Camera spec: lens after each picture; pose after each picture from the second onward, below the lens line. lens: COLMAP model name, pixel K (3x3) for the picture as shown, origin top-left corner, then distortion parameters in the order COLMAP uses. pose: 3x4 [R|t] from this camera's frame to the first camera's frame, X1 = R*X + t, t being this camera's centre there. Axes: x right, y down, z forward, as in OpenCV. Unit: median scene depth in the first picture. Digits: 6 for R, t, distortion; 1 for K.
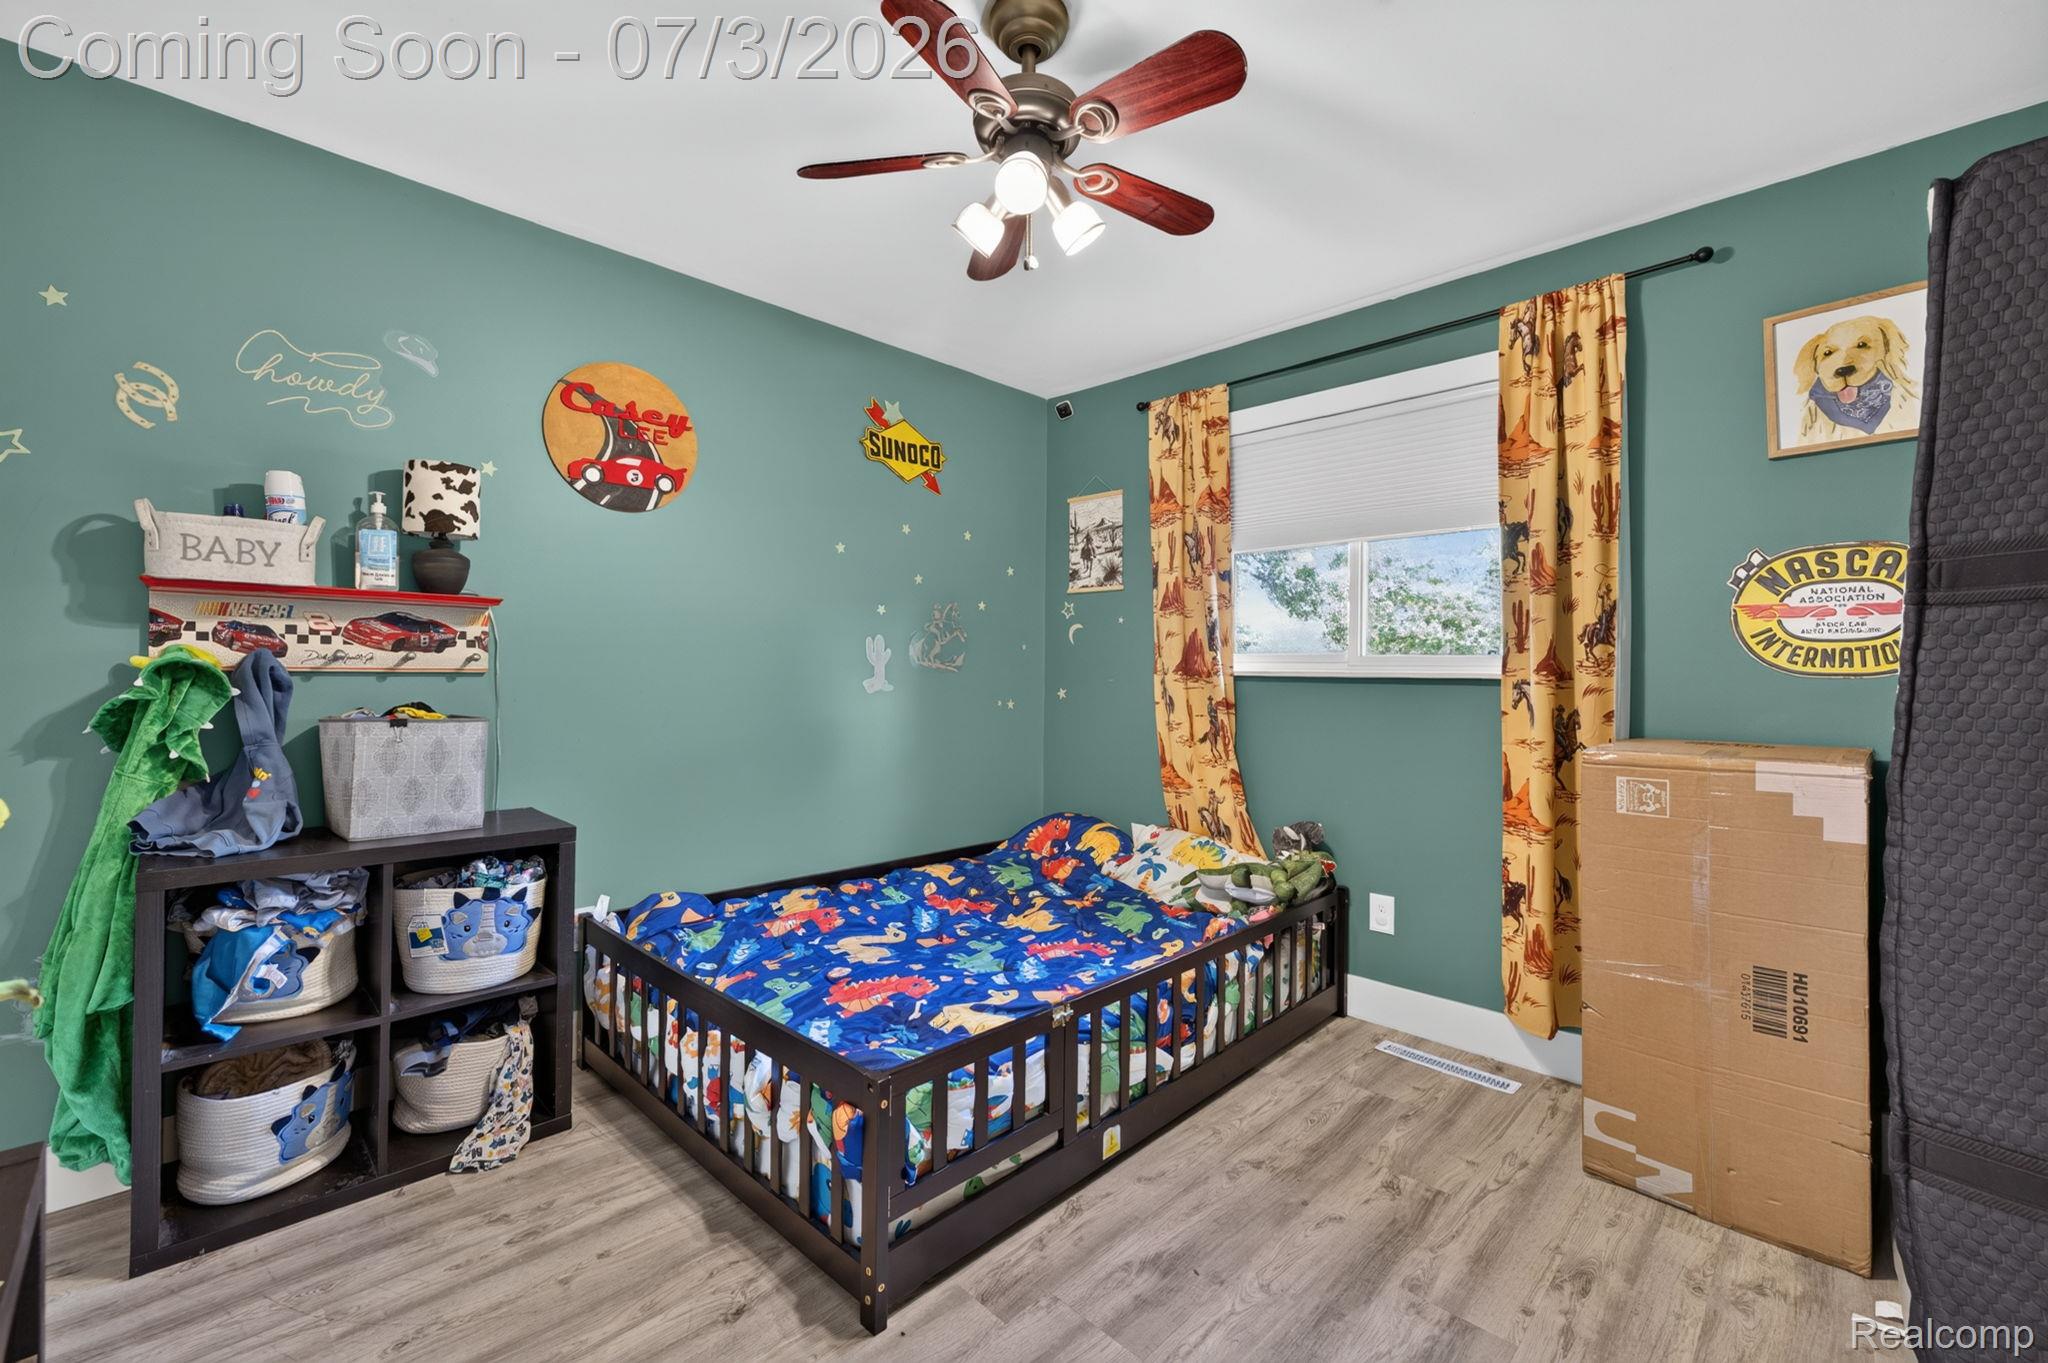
lens RADIAL K [[851.8, 0, 1010.3], [0, 851.8, 679.5], [0, 0, 1]] dist [0.003010, 0.000284]
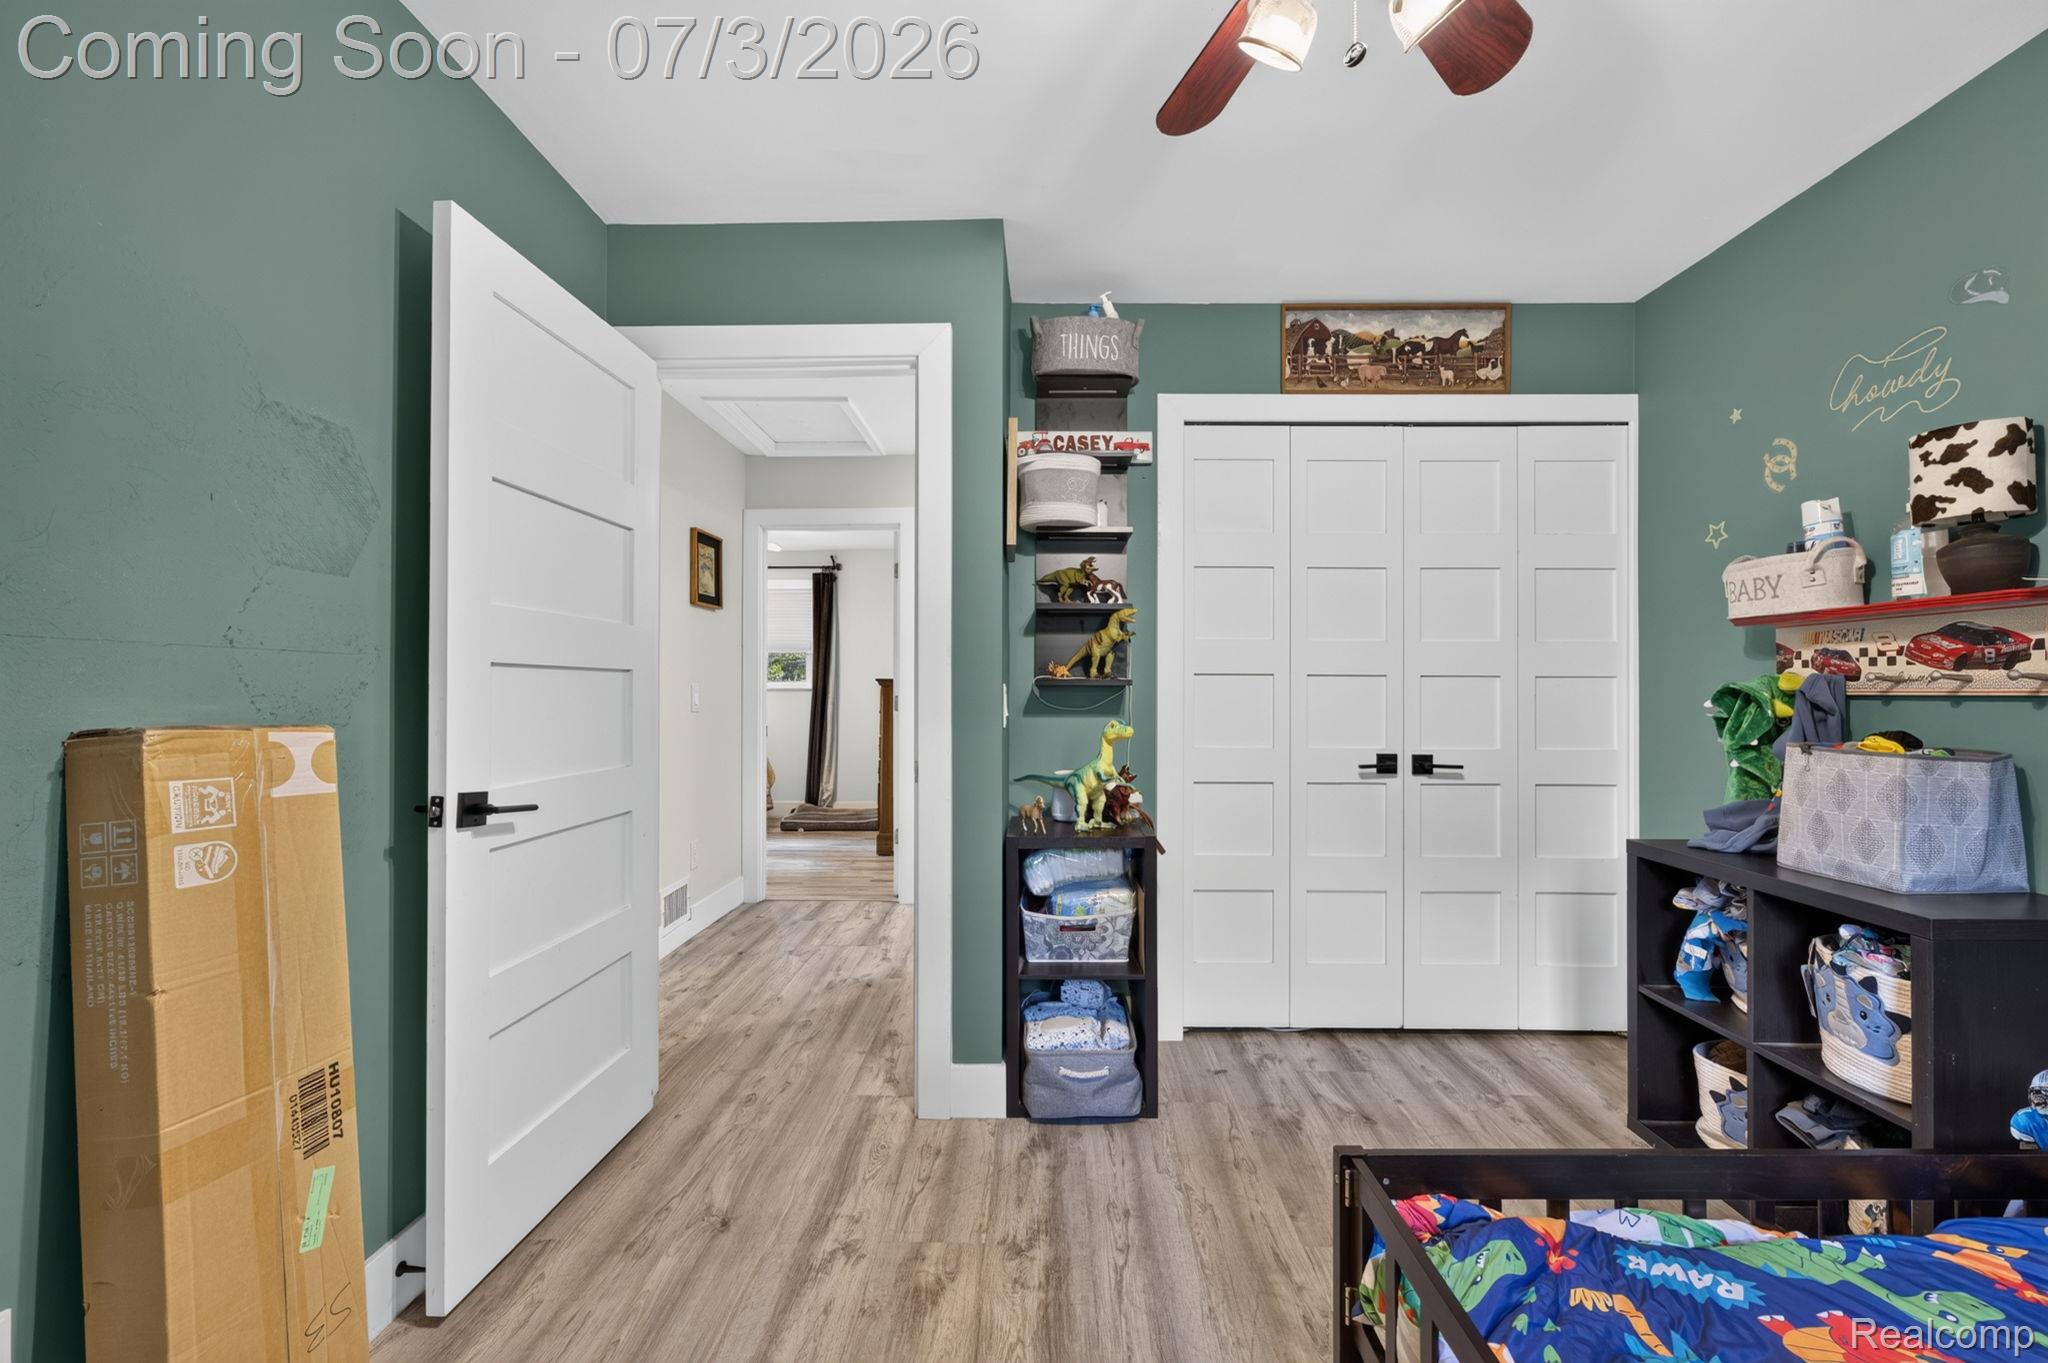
lens RADIAL K [[851.8, 0, 1024.4], [0, 851.8, 686.9], [0, 0, 1]] dist [0.003010, 0.000284]
pose [[-0.728045, -0.013567, -0.685395, 0.511403], [-0.012150, 0.999902, -0.006885, -0.000957], [0.685422, 0.003315, -0.728139, 1.030052]]
